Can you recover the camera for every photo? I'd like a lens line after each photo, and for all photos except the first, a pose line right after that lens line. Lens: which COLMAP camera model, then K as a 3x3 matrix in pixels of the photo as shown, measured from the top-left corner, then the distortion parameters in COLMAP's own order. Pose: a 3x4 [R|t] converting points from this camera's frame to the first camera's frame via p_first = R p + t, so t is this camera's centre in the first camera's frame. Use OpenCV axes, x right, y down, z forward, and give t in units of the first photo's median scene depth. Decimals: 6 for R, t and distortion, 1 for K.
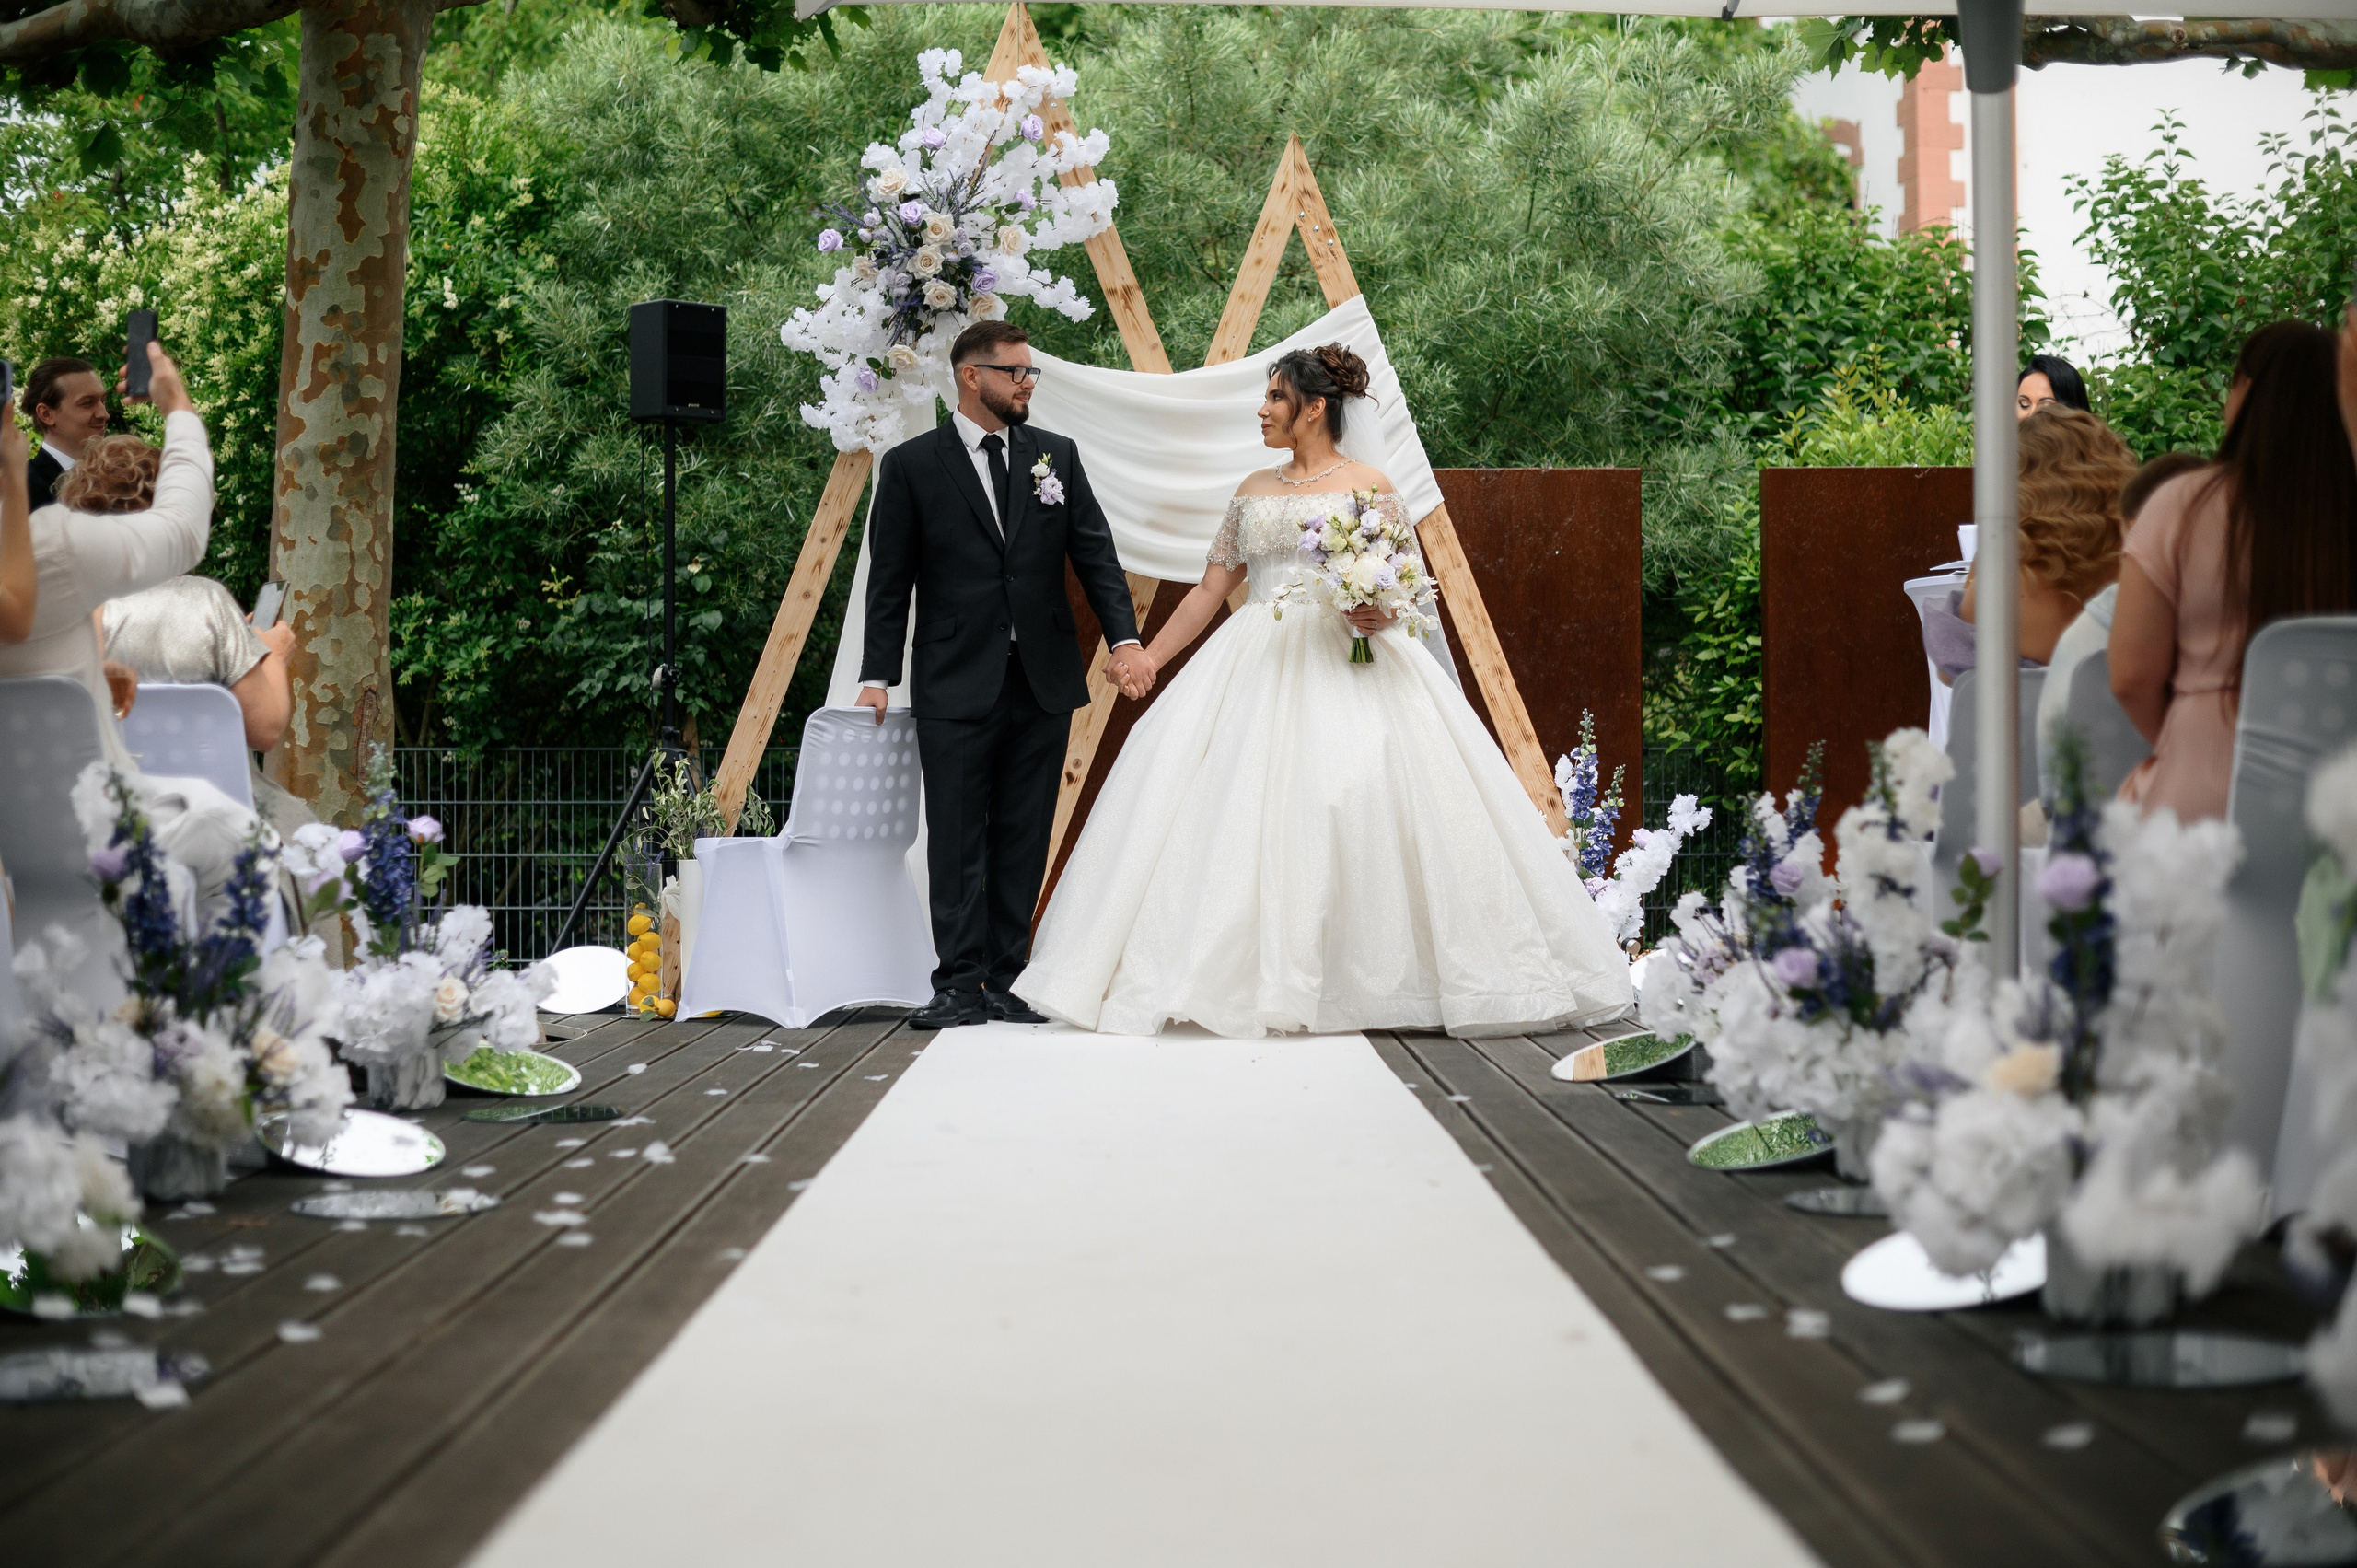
lens RADIAL K [[3661.8, 0, 1178.5], [0, 3661.8, 784.0], [0, 0, 1]] dist [-0.135451, 0.205206]
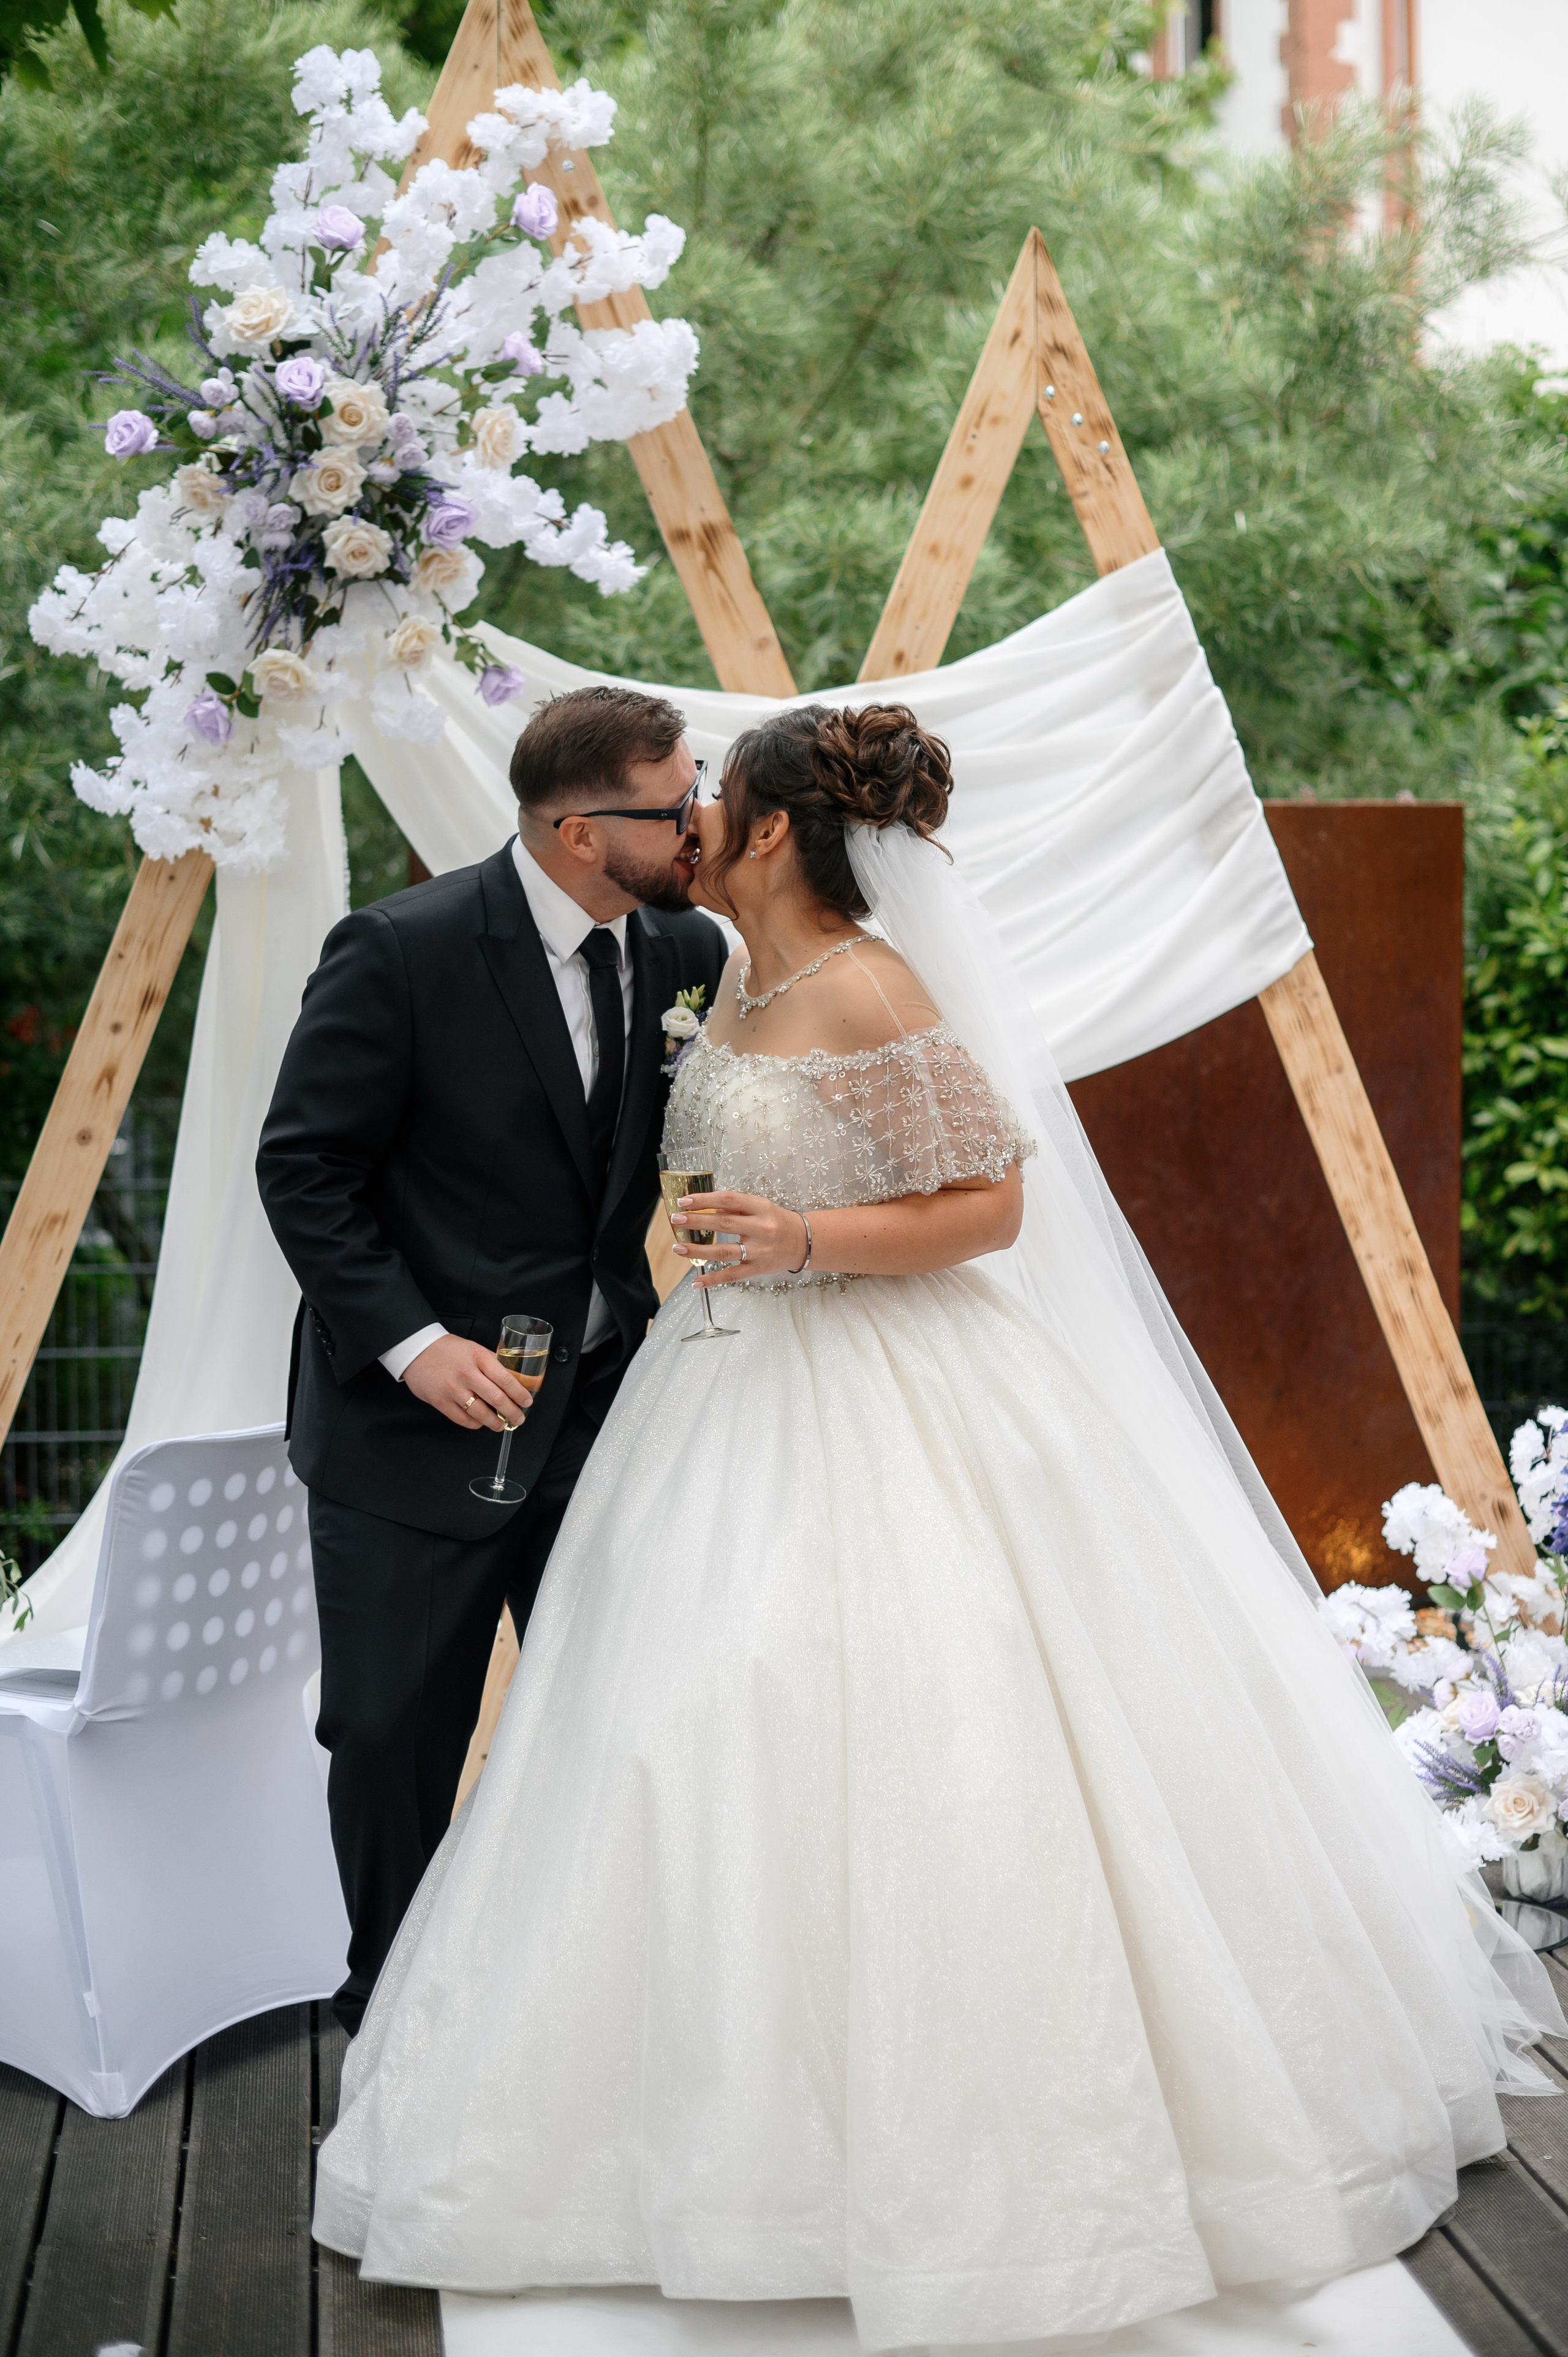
lens RADIAL K [[3661.6, 0, 784.6], [0, 3661.6, 1082.8], [0, 0, 1]] dist [-0.135451, 0.205206]
pose [[0.991112, -0.007743, 0.132803, -0.073043], [-0.000789, 0.997945, 0.064072, -0.092079], [-0.133026, -0.063607, 0.989069, 0.492359]]
